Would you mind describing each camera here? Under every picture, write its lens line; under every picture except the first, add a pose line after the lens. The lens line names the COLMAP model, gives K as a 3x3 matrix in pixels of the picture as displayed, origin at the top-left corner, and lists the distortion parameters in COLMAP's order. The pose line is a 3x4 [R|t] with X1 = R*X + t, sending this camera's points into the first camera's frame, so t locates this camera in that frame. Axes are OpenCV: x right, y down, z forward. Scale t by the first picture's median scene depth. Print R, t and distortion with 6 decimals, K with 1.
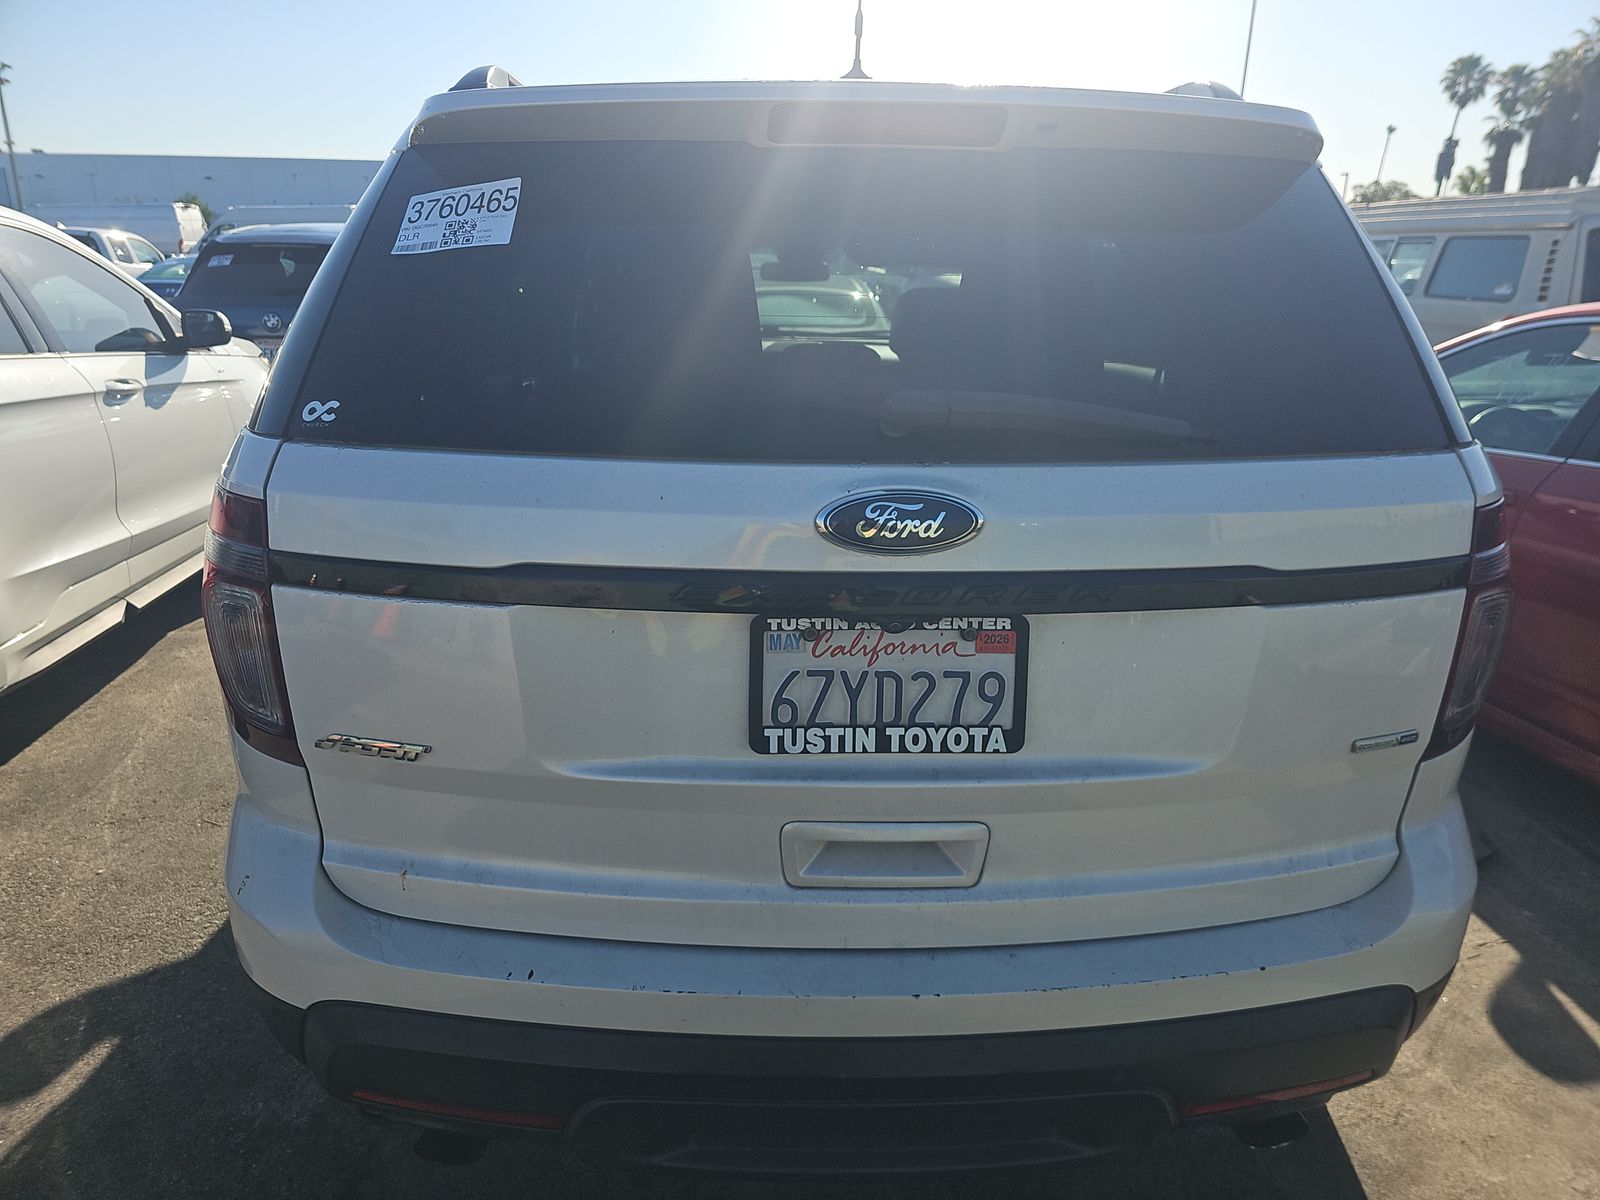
lens RADIAL K [[1079.8, 0, 800.4], [0, 1079.8, 589.2], [0, 0, 1]] dist [0.017800, -0.005947]
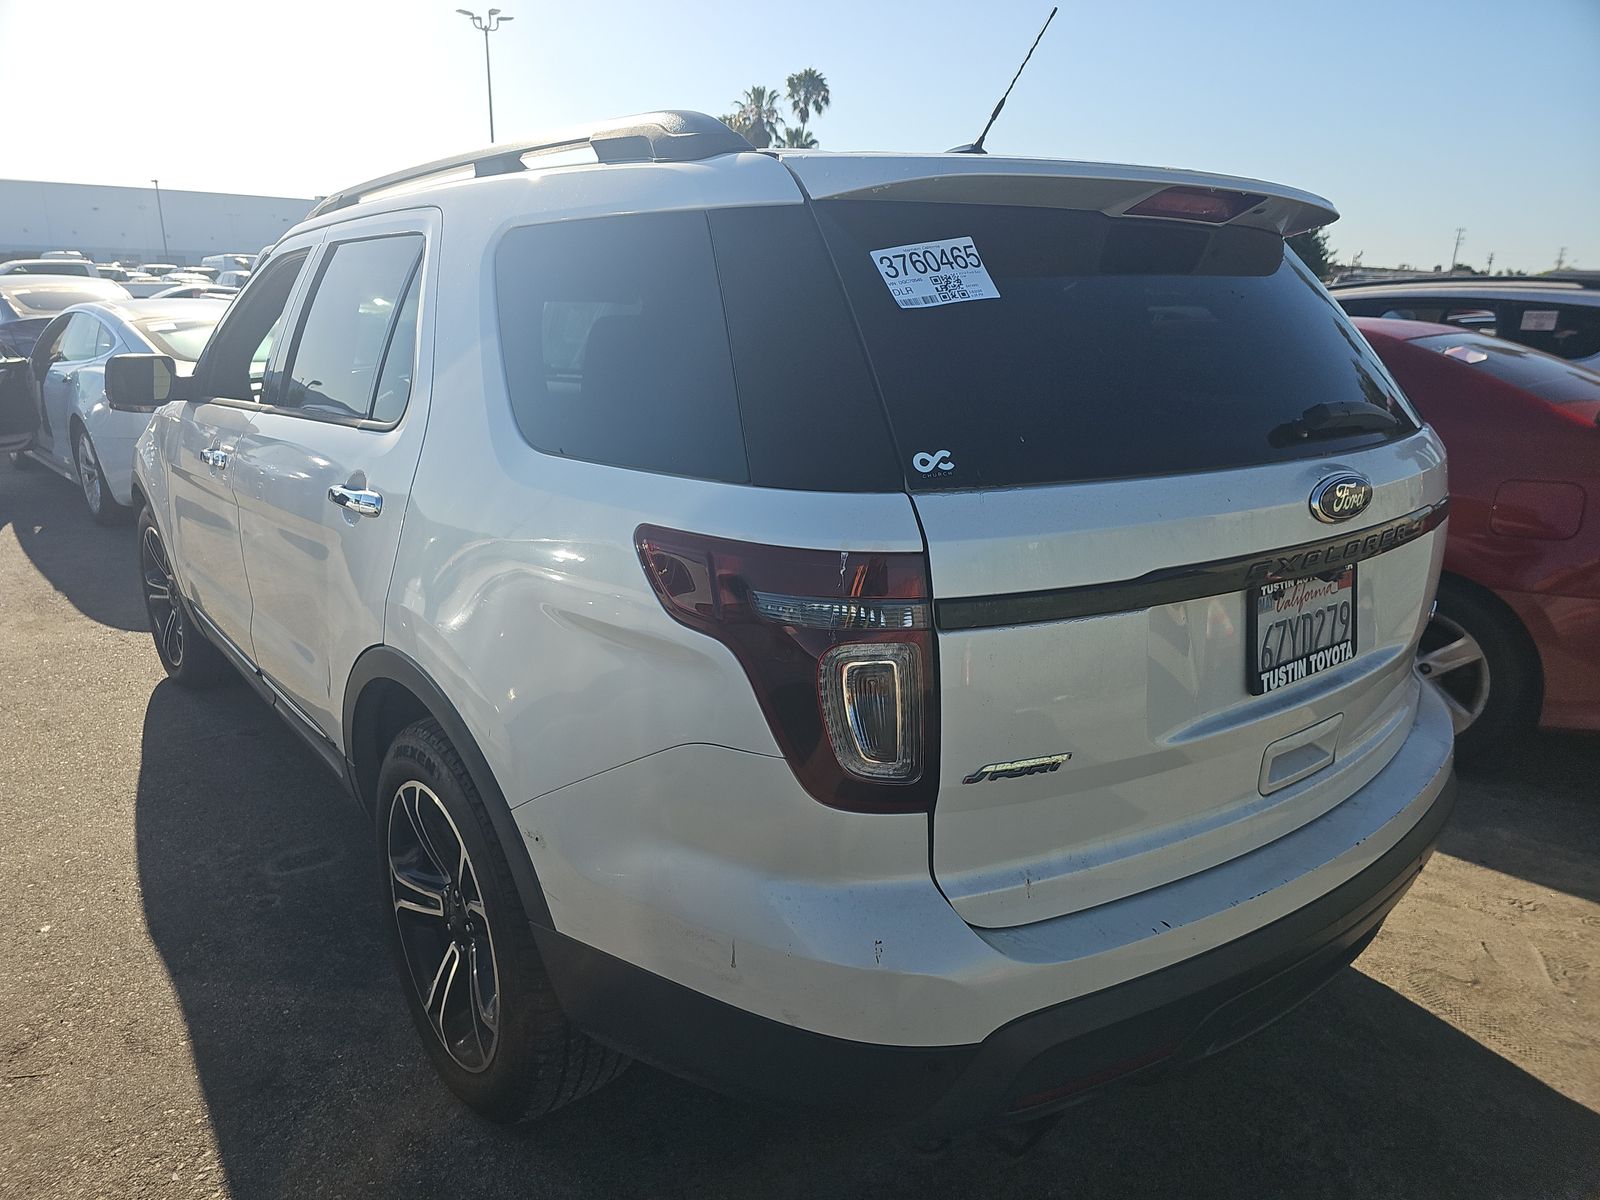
lens RADIAL K [[1079.8, 0, 796.0], [0, 1079.8, 612.5], [0, 0, 1]] dist [0.017800, -0.005947]
pose [[0.815012, -0.167512, 0.554703, -1.165054], [0.174877, 0.983772, 0.040142, -0.088796], [-0.552426, 0.064289, 0.831079, 0.232668]]
